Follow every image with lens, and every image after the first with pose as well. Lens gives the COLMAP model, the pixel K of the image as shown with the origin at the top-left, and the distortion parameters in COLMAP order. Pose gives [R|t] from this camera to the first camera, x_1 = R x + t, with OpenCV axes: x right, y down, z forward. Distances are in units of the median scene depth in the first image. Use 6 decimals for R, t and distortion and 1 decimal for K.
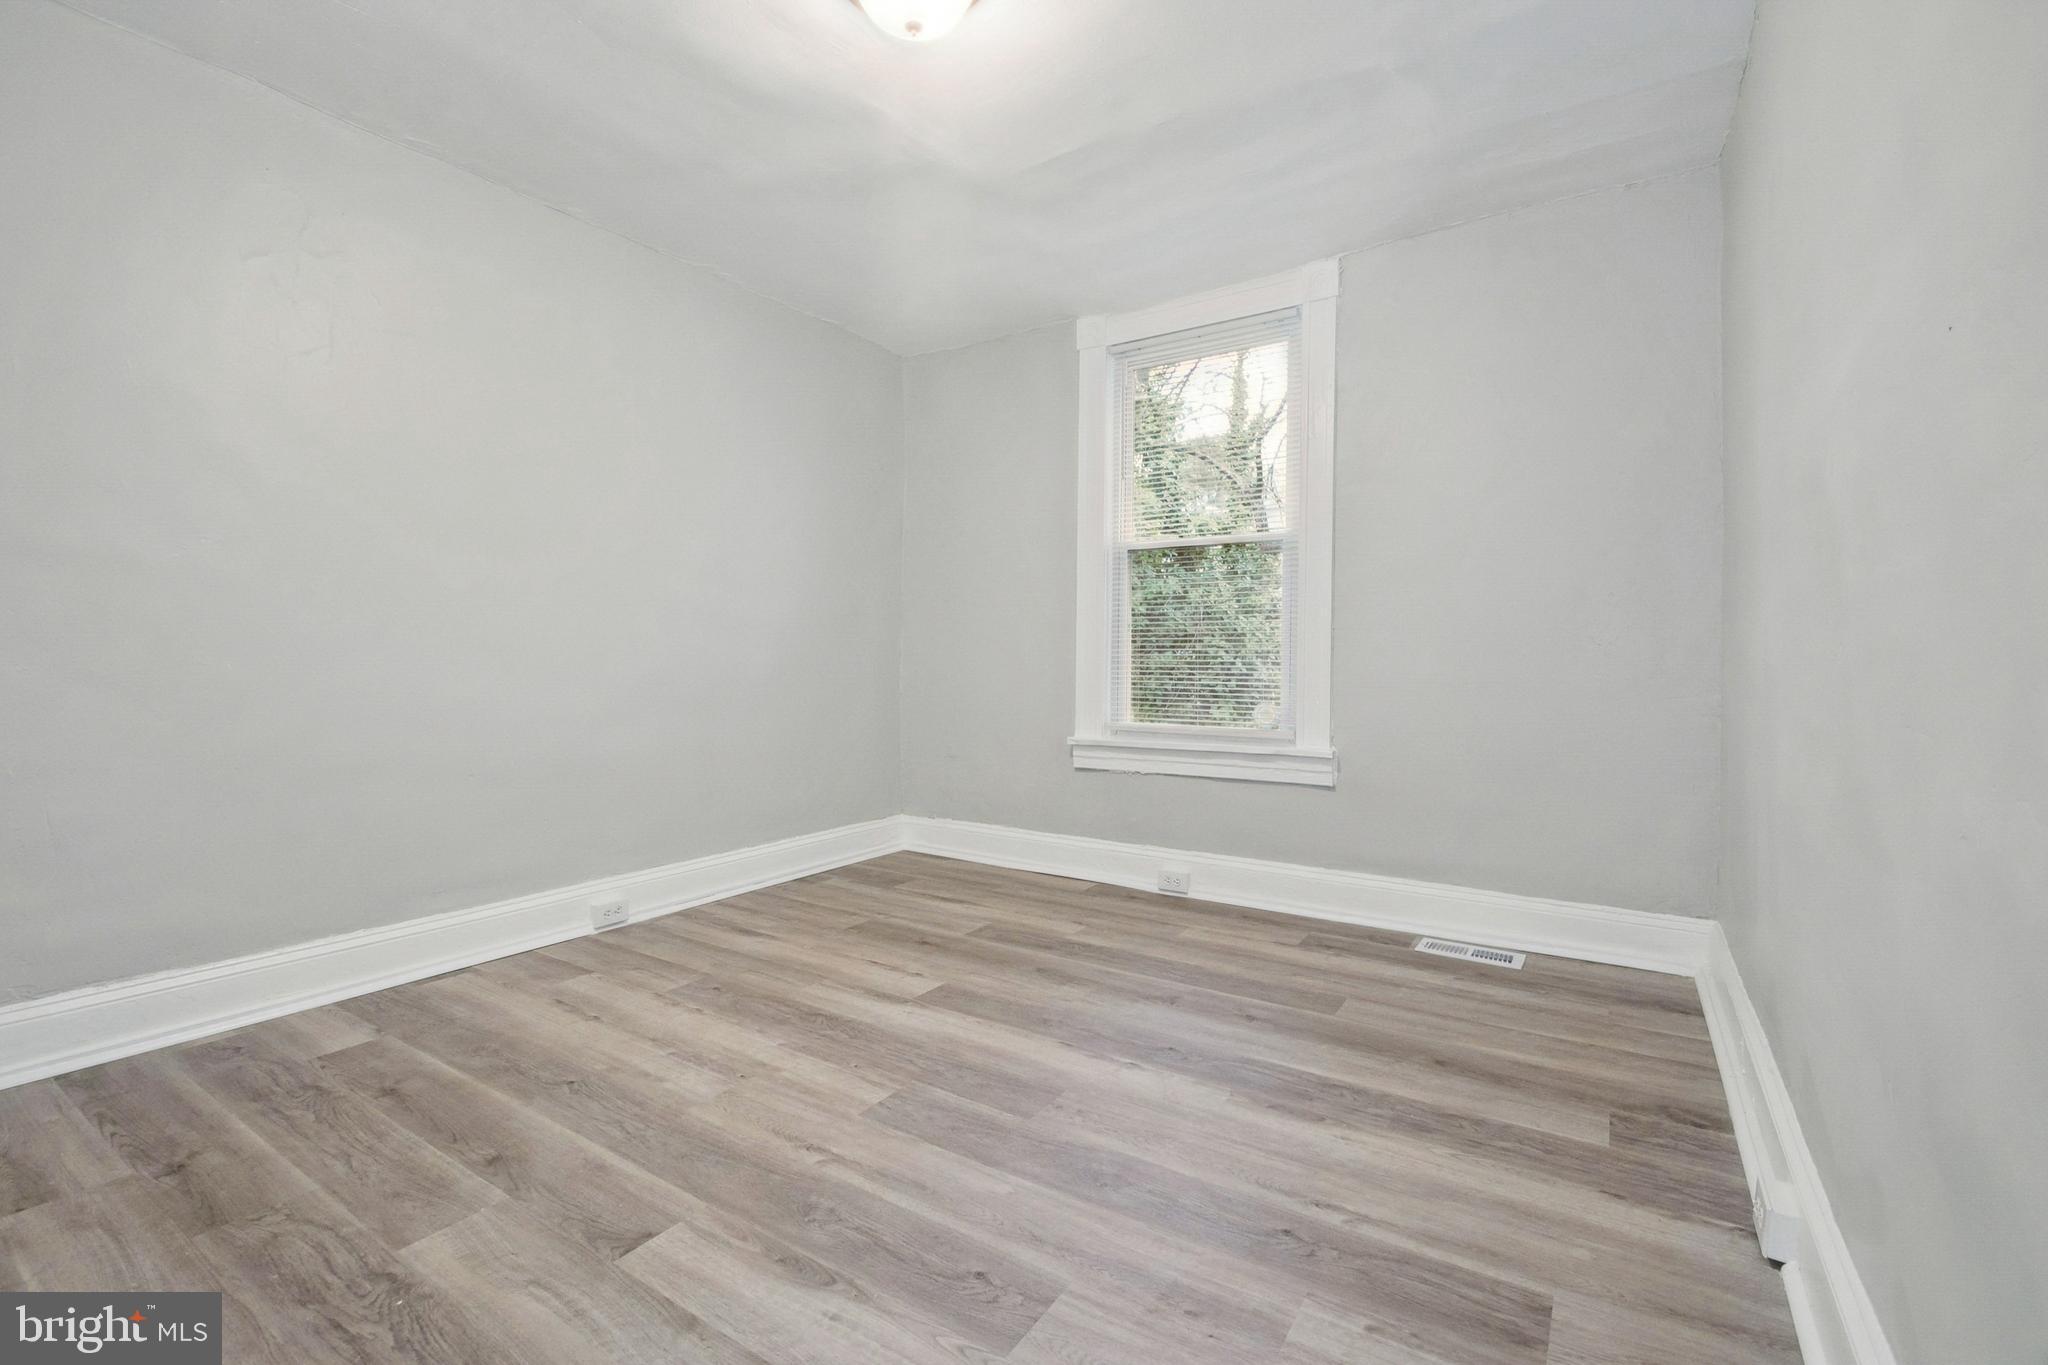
lens RADIAL K [[902.3, 0, 1020.6], [0, 902.3, 679.2], [0, 0, 1]] dist [-0.004203, -0.007972]
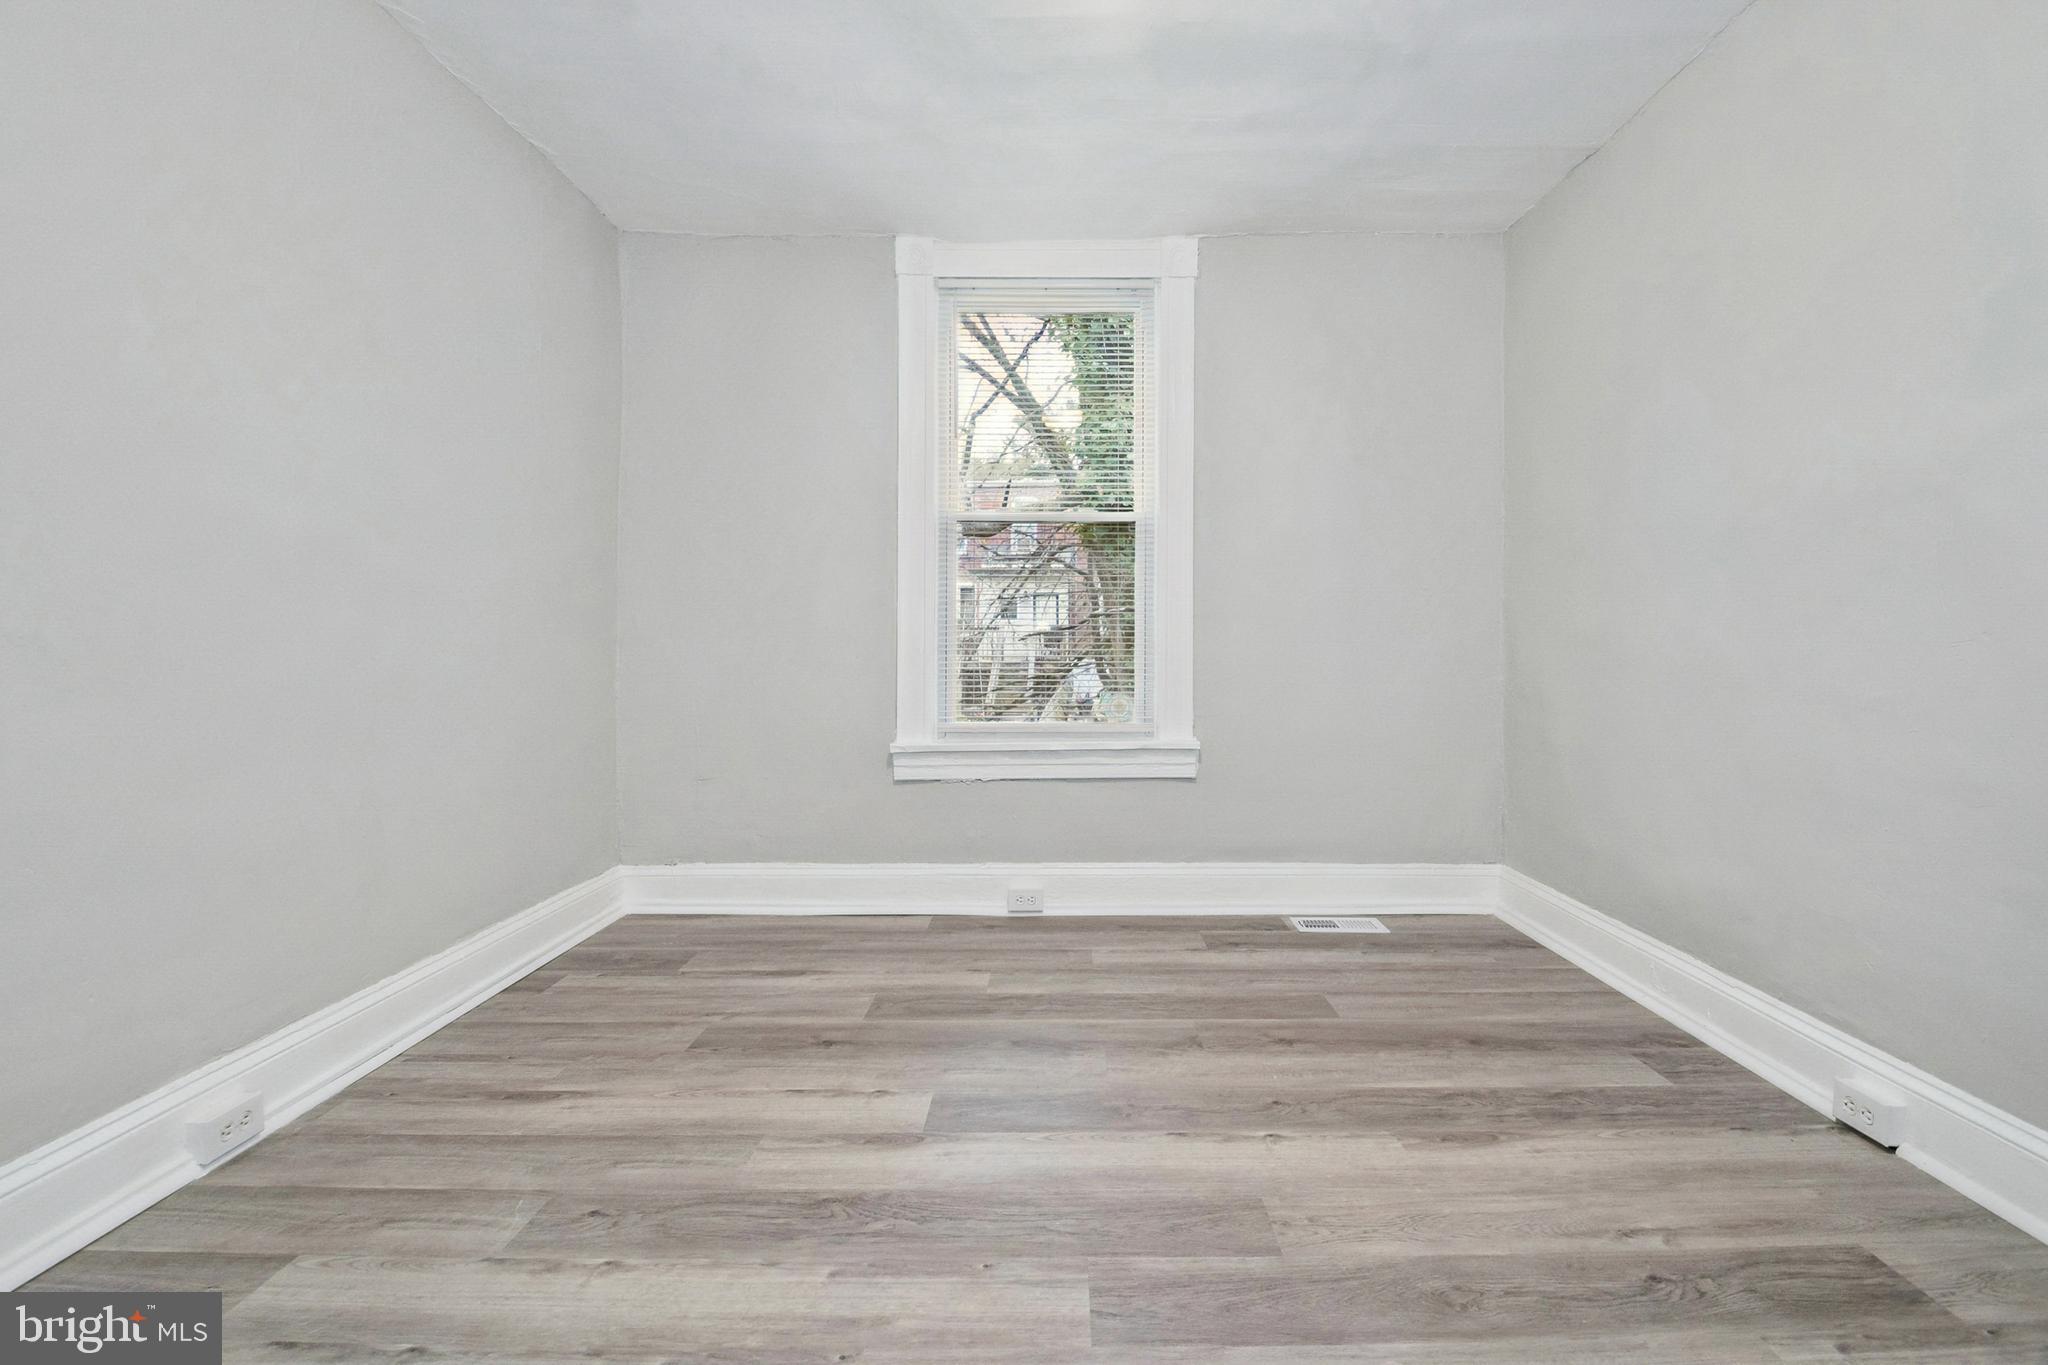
lens RADIAL K [[902.3, 0, 1031.1], [0, 902.3, 673.2], [0, 0, 1]] dist [-0.004203, -0.007972]
pose [[0.826773, -0.021765, 0.562114, -0.359515], [0.014462, 0.999743, 0.017439, -0.015961], [-0.562349, -0.006289, 0.826876, 0.296531]]
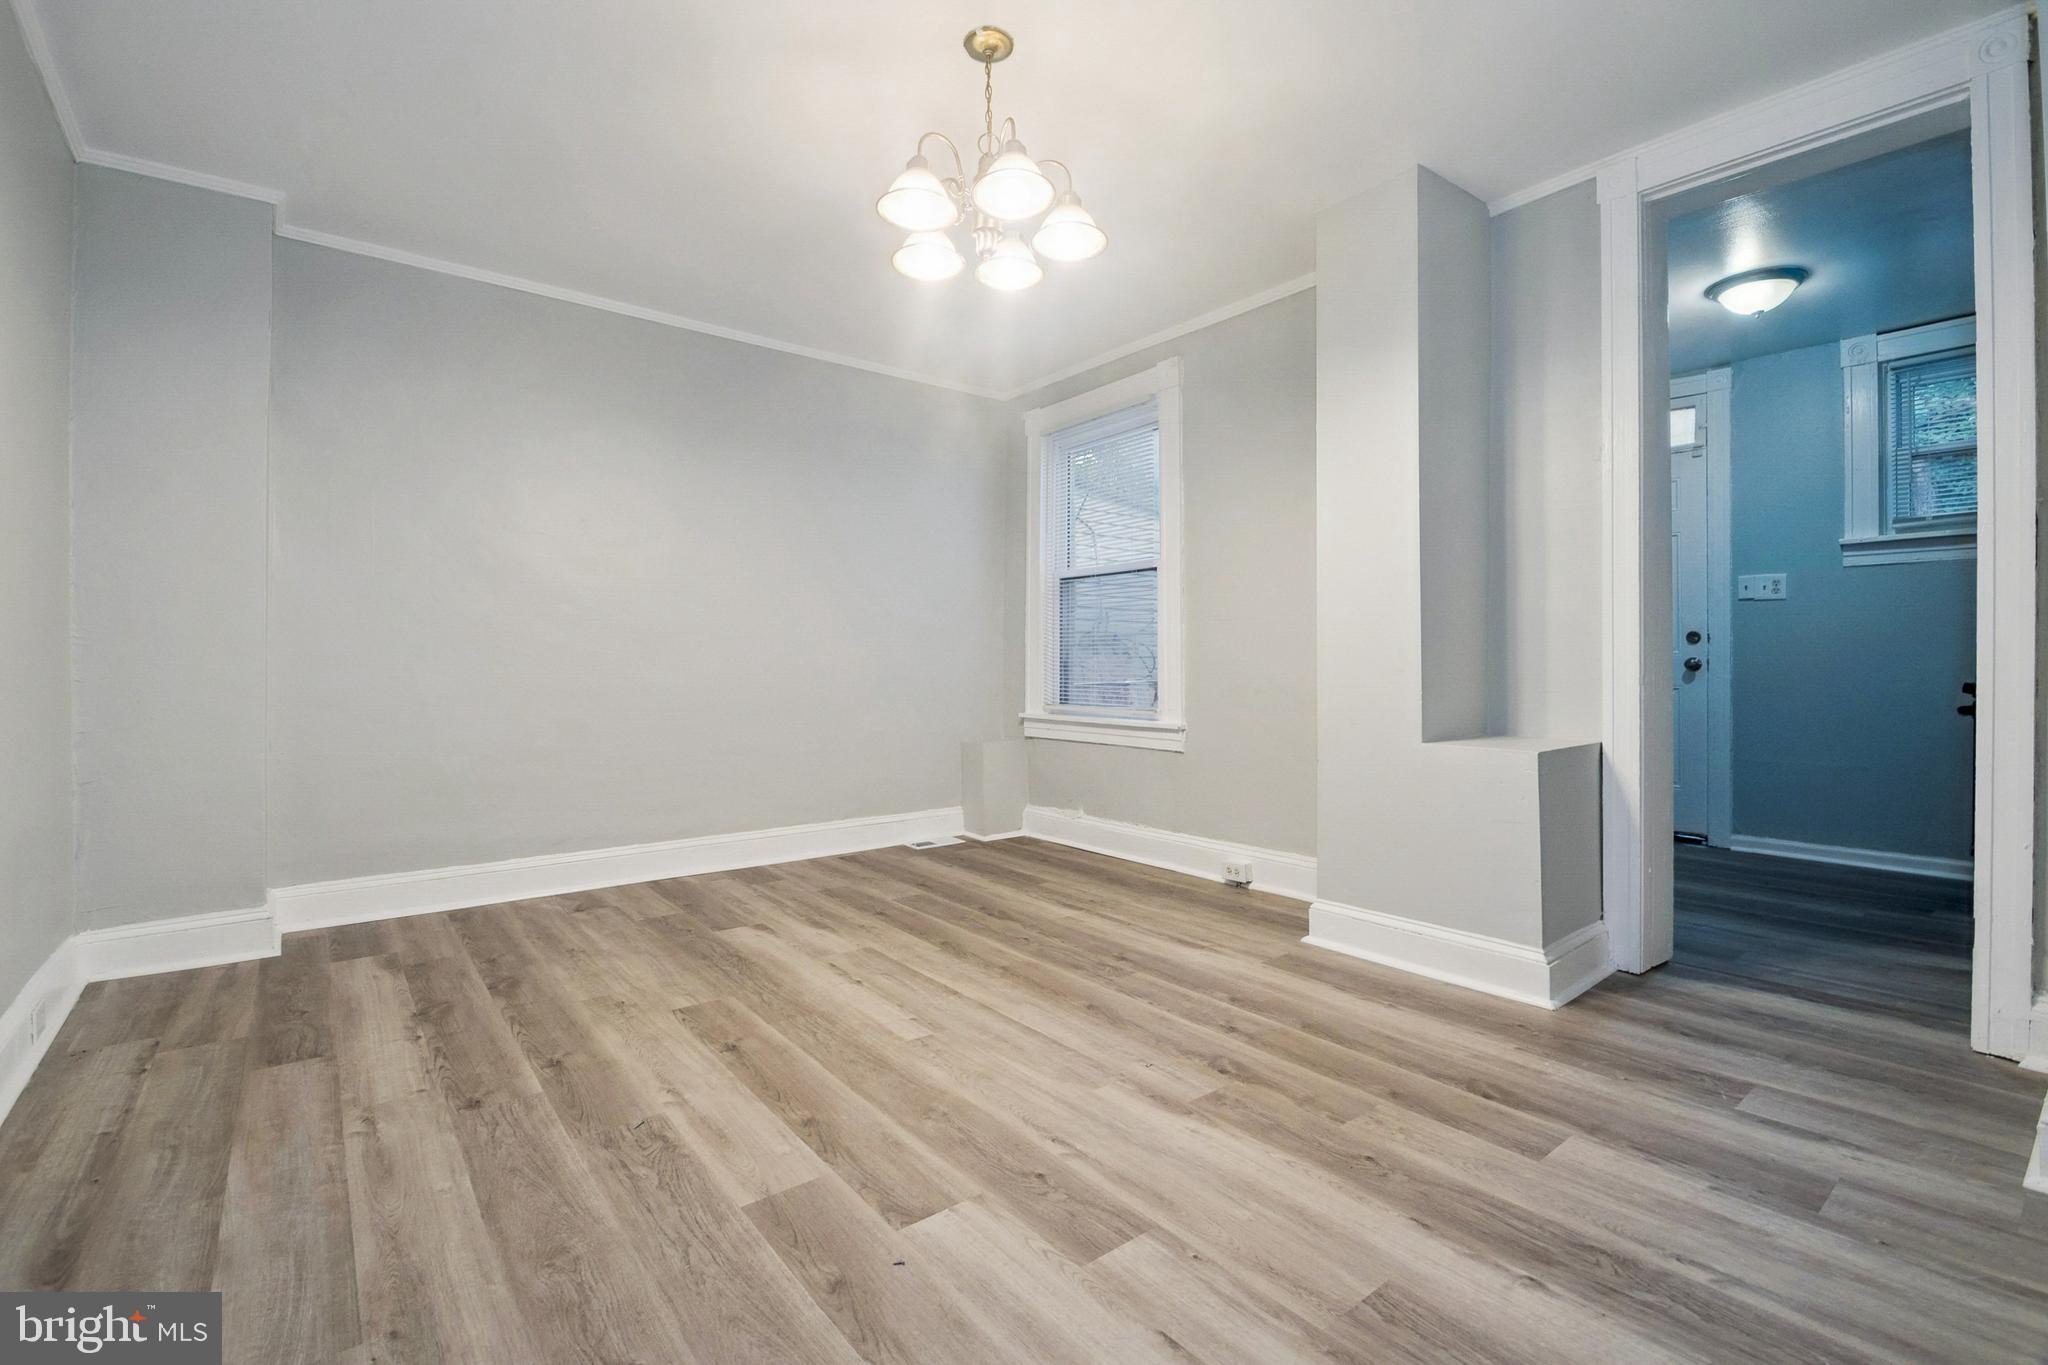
lens RADIAL K [[902.3, 0, 1025.6], [0, 902.3, 667.2], [0, 0, 1]] dist [-0.004203, -0.007972]
pose [[0.952083, 0.008357, -0.305724, 0.562461], [-0.018846, 0.999330, -0.031374, 0.044090], [0.305257, 0.035632, 0.951603, -0.325945]]
